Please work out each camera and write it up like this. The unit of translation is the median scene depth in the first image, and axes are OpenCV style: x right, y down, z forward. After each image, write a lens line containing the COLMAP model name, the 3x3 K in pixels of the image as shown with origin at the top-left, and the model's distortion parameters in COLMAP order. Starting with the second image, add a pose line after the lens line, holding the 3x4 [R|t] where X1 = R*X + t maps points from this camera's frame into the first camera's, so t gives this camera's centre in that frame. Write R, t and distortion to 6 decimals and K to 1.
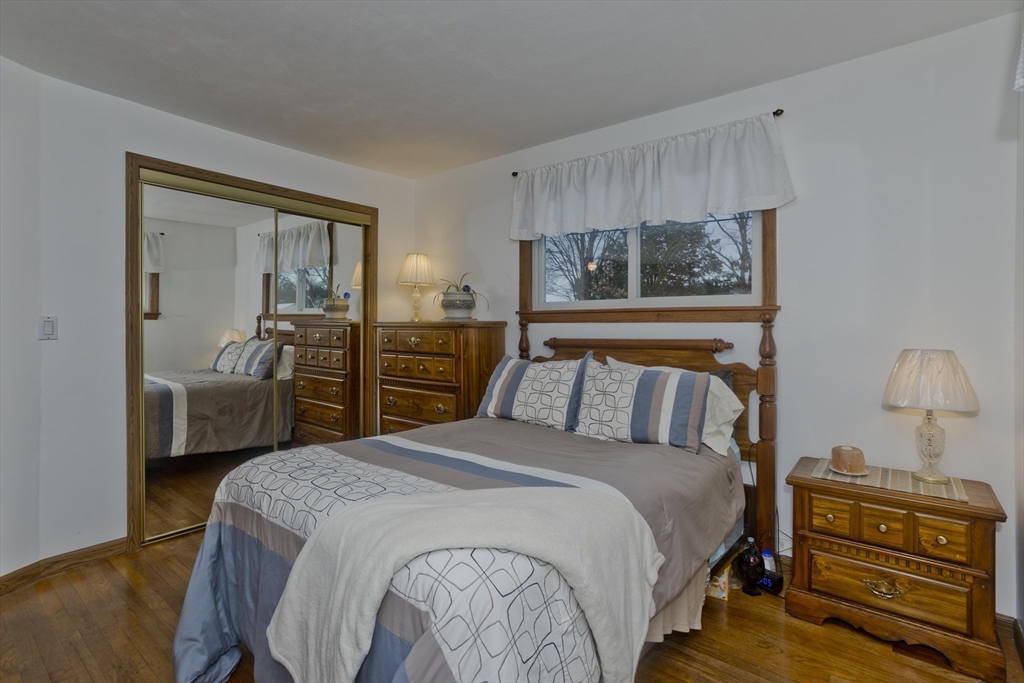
lens RADIAL K [[496.7, 0, 512.0], [0, 496.7, 341.5], [0, 0, 1]] dist [-0.011365, -0.000086]
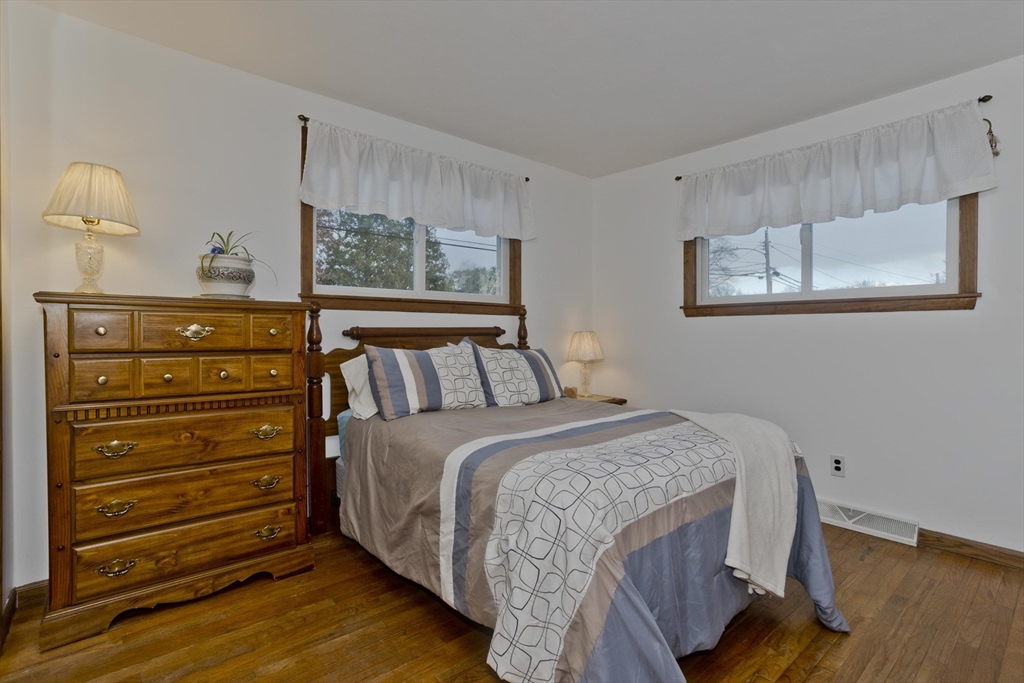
lens RADIAL K [[496.7, 0, 512.0], [0, 496.7, 341.5], [0, 0, 1]] dist [-0.011365, -0.000086]
pose [[0.174367, -0.024134, 0.984385, -0.822657], [0.017630, 0.999616, 0.021385, 0.005806], [-0.984523, 0.013626, 0.174726, 0.619840]]
